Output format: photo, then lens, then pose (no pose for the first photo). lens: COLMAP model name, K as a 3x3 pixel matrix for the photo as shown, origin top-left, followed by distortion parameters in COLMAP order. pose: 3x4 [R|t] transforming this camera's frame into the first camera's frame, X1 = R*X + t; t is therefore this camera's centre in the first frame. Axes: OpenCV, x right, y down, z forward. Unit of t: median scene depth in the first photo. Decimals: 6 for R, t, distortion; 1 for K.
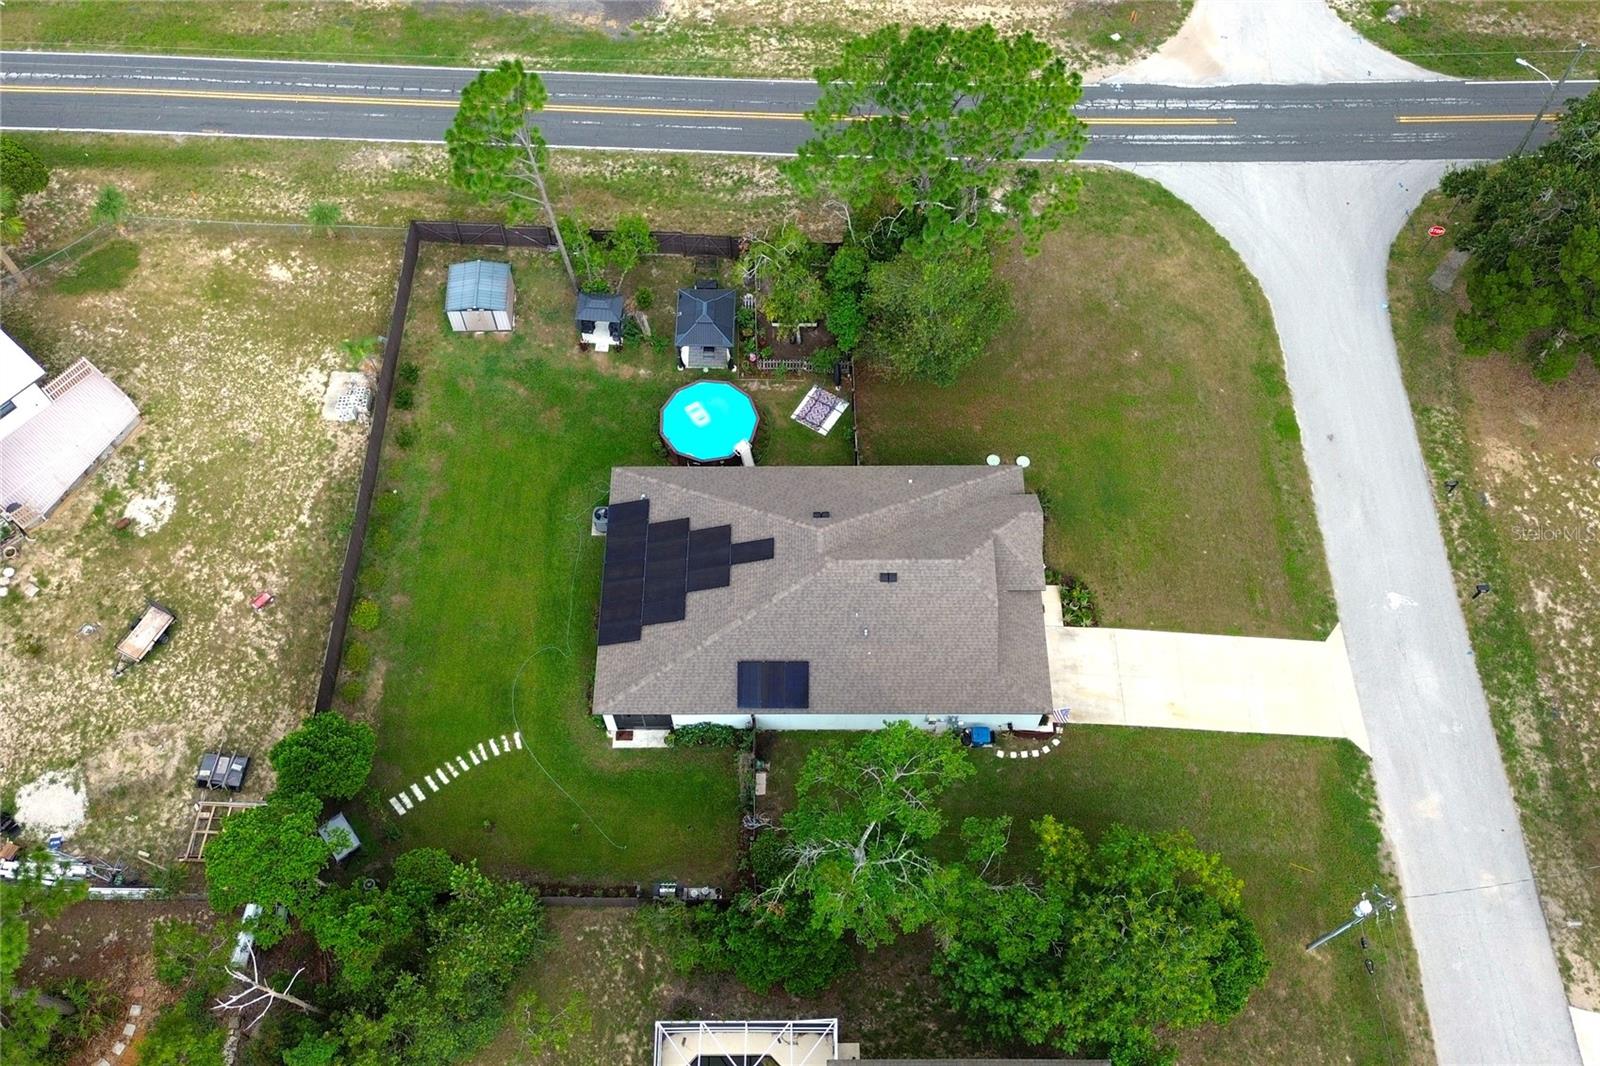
lens RADIAL K [[1353.7, 0, 798.0], [0, 1353.7, 525.6], [0, 0, 1]] dist [0.057181, -0.052483]
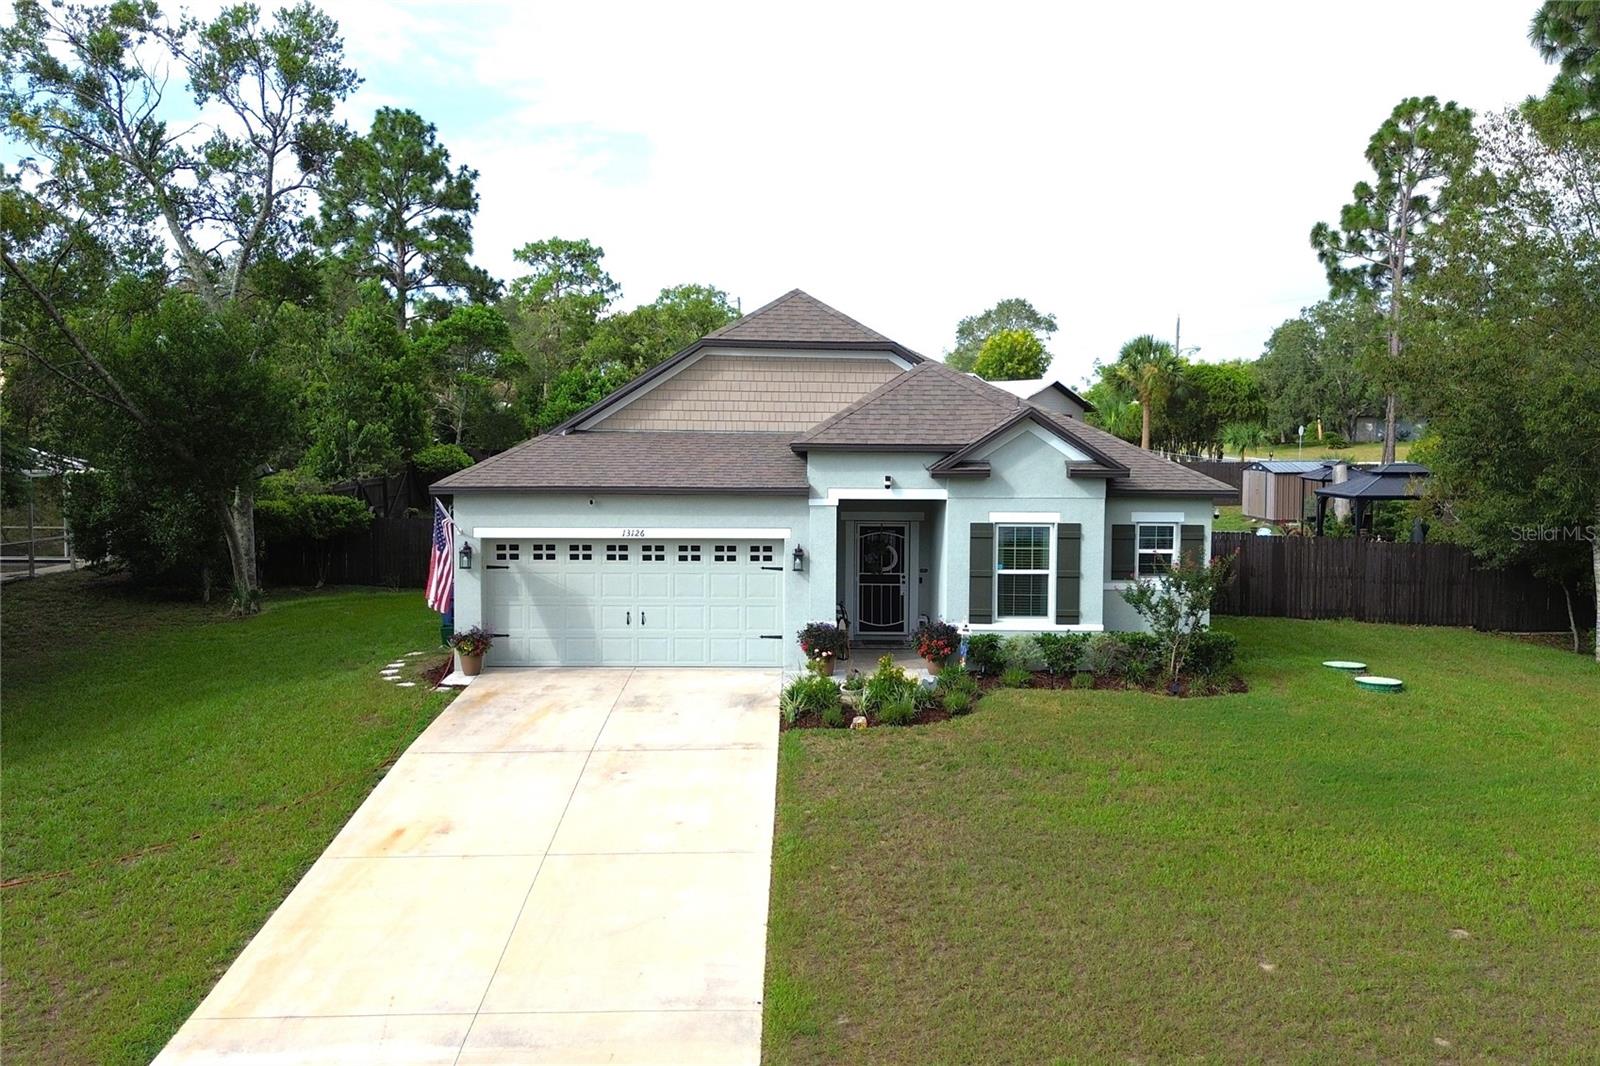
lens RADIAL K [[1353.7, 0, 800.1], [0, 1353.7, 528.6], [0, 0, 1]] dist [0.057181, -0.052483]
pose [[-0.007033, 0.053213, -0.998558, 0.483989], [-0.876679, 0.480026, 0.031755, 0.040952], [0.481024, 0.875639, 0.043275, 0.922553]]
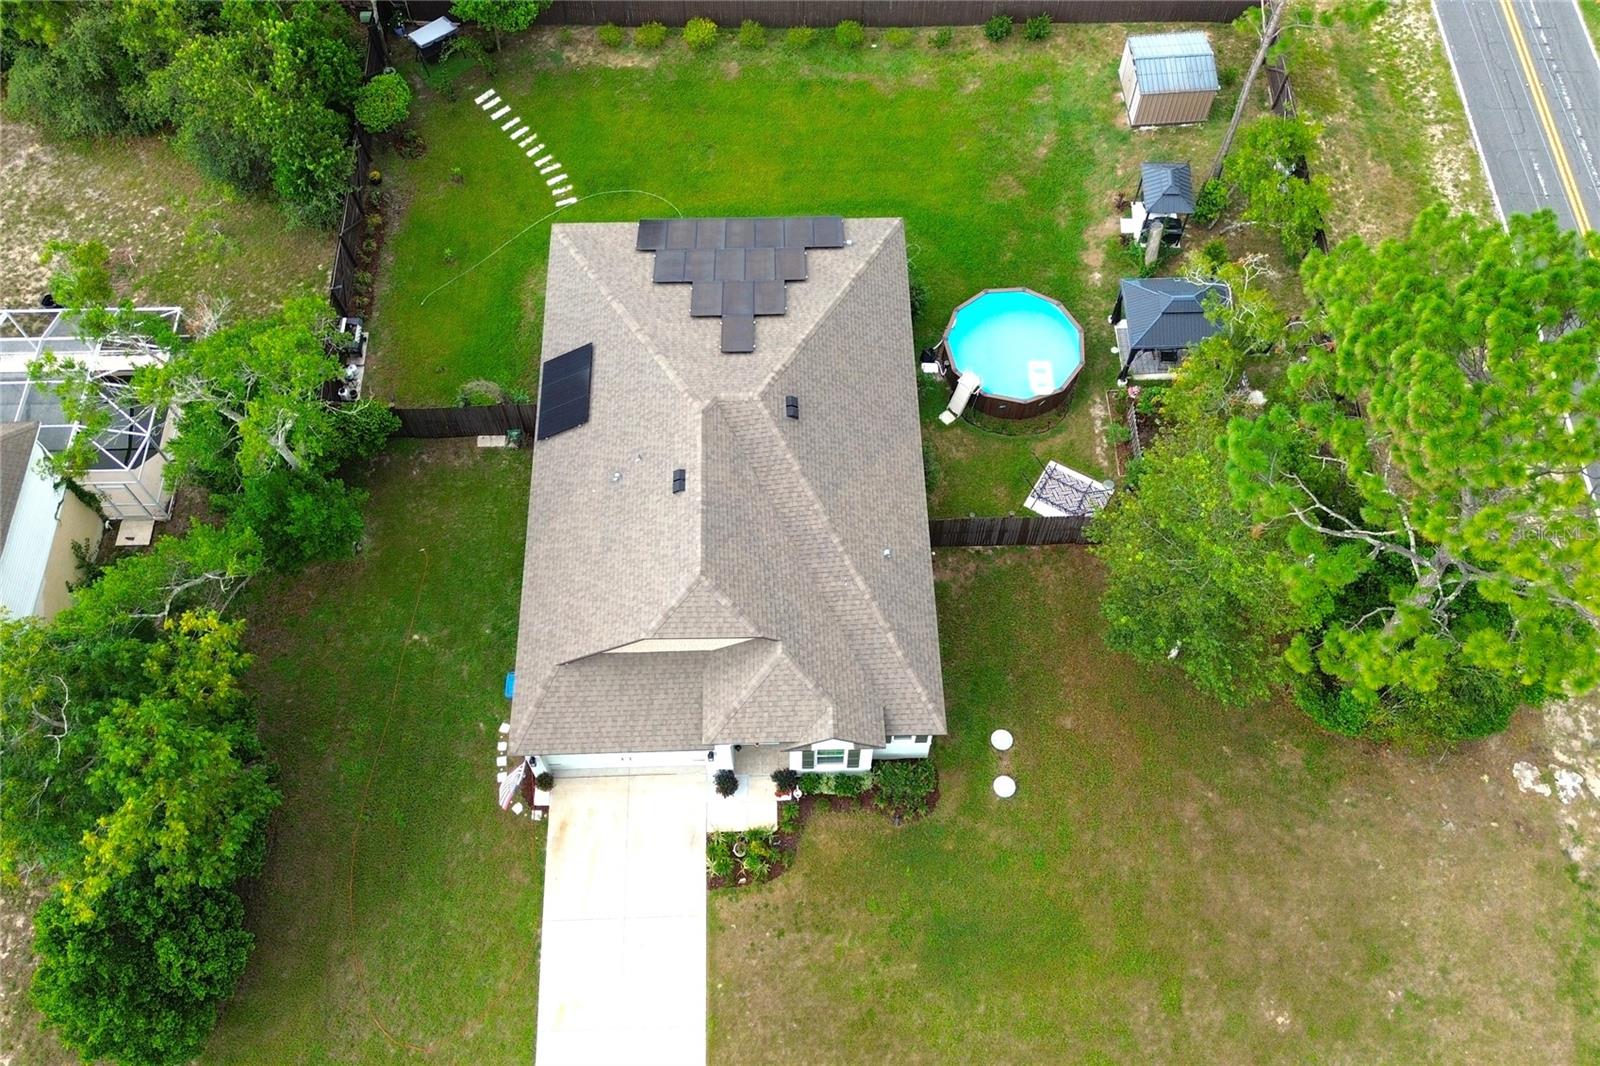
lens RADIAL K [[1353.7, 0, 798.2], [0, 1353.7, 524.6], [0, 0, 1]] dist [0.057181, -0.052483]
pose [[0.022740, 0.870494, -0.491653, 0.371064], [-0.872490, 0.257381, 0.415351, -0.256055], [0.488103, 0.419517, 0.765350, 0.456497]]
